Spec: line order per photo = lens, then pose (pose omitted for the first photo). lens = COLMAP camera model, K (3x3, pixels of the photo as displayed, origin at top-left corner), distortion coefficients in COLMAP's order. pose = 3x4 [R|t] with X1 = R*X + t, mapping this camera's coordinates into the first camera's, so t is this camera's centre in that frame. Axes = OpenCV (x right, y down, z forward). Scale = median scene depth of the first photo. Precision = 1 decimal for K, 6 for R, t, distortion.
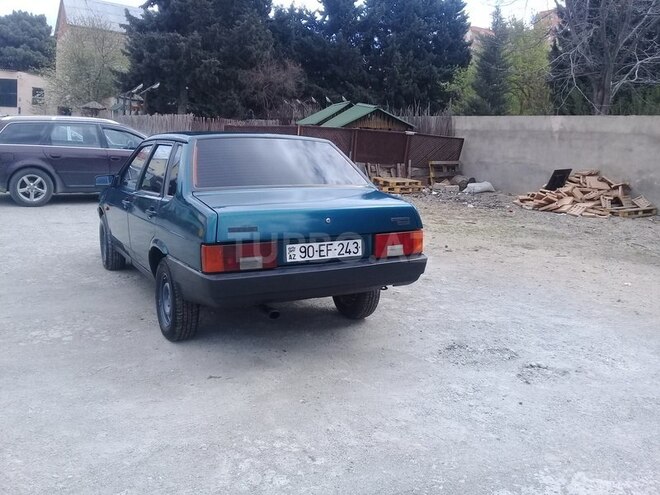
lens RADIAL K [[599.5, 0, 330.0], [0, 599.5, 247.5], [0, 0, 1]] dist [-0.017358, -0.014631]
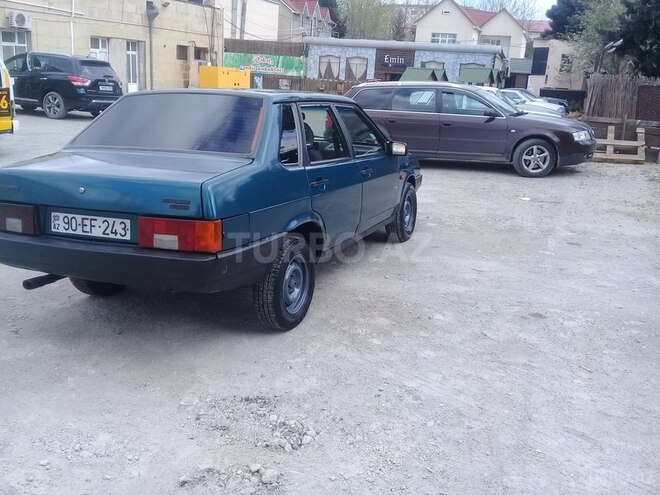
lens RADIAL K [[630.8, 0, 330.0], [0, 630.8, 247.5], [0, 0, 1]] dist [-0.037113, -0.017305]
pose [[0.616357, 0.164929, -0.770002, 0.326480], [-0.136428, 0.985399, 0.101860, -0.037253], [0.775559, 0.042268, 0.629859, 0.261781]]
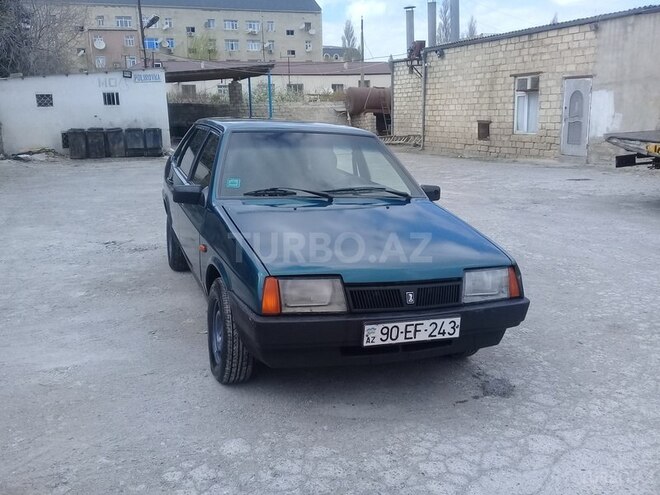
lens RADIAL K [[599.5, 0, 330.0], [0, 599.5, 247.5], [0, 0, 1]] dist [-0.017358, -0.014631]
pose [[-0.985800, -0.072831, 0.151305, -0.217970], [-0.009815, 0.924497, 0.381064, -0.192447], [-0.167635, 0.374168, -0.912084, 0.986018]]
